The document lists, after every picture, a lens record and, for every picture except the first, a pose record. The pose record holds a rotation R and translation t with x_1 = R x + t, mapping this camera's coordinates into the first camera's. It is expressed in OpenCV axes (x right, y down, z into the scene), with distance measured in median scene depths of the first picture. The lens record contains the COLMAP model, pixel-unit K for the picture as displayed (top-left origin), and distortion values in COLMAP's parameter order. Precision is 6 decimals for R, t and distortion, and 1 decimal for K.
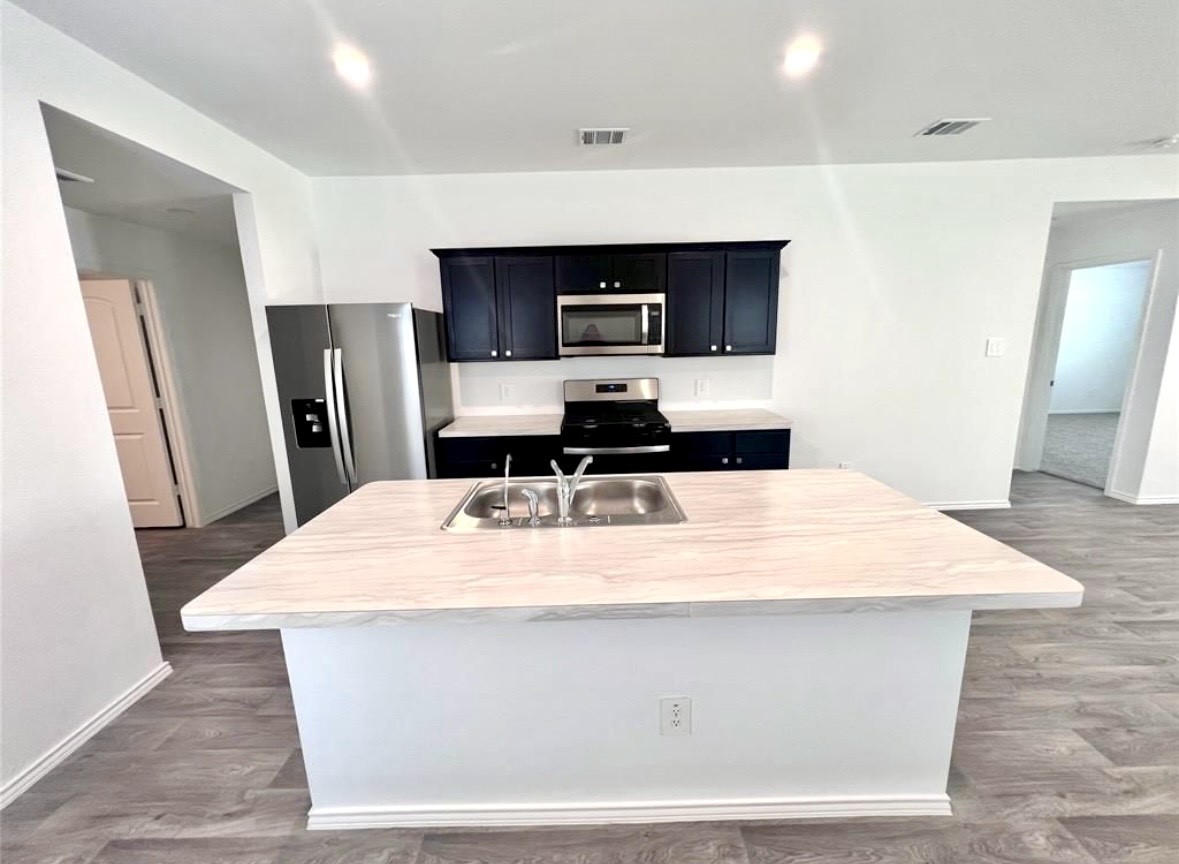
lens RADIAL K [[476.3, 0, 591.9], [0, 476.3, 430.1], [0, 0, 1]] dist [-0.001474, 0.000259]
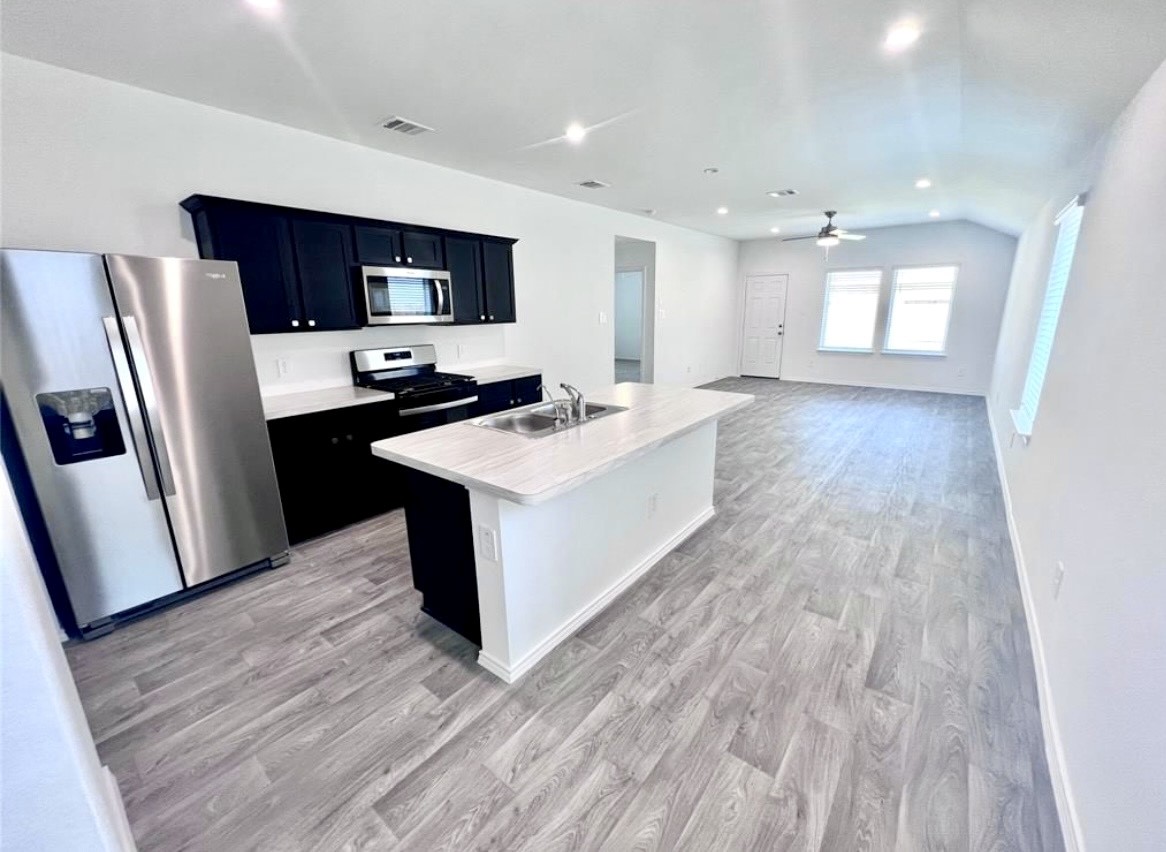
lens RADIAL K [[471.0, 0, 589.8], [0, 471.0, 426.1], [0, 0, 1]] dist [-0.001474, 0.000259]
pose [[0.614715, -0.176965, 0.768641, -0.610915], [0.147857, 0.983084, 0.108090, 0.020080], [-0.774767, 0.047204, 0.630482, -0.002691]]
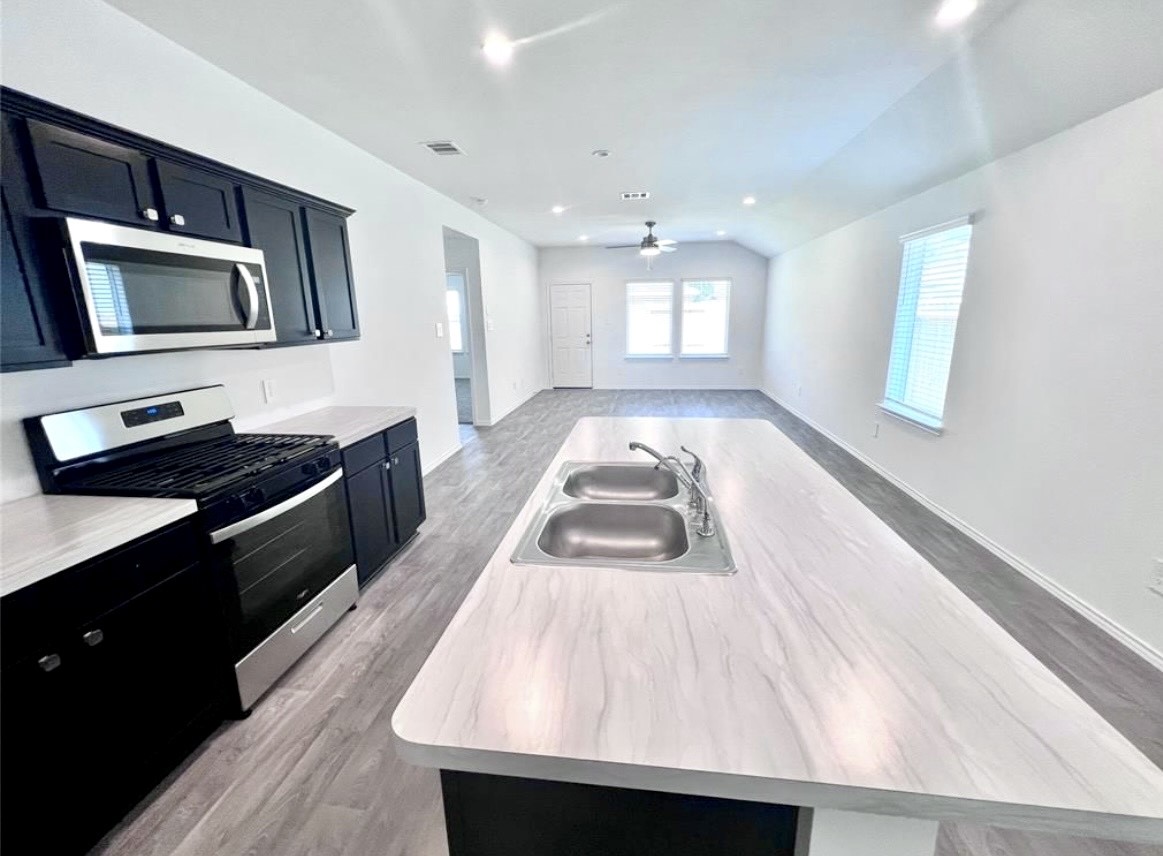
lens RADIAL K [[469.8, 0, 587.5], [0, 469.8, 425.1], [0, 0, 1]] dist [-0.001474, 0.000259]
pose [[0.129889, -0.205966, 0.969901, -0.460945], [0.200726, 0.963395, 0.177703, -0.080795], [-0.970998, 0.171603, 0.166477, 0.501901]]
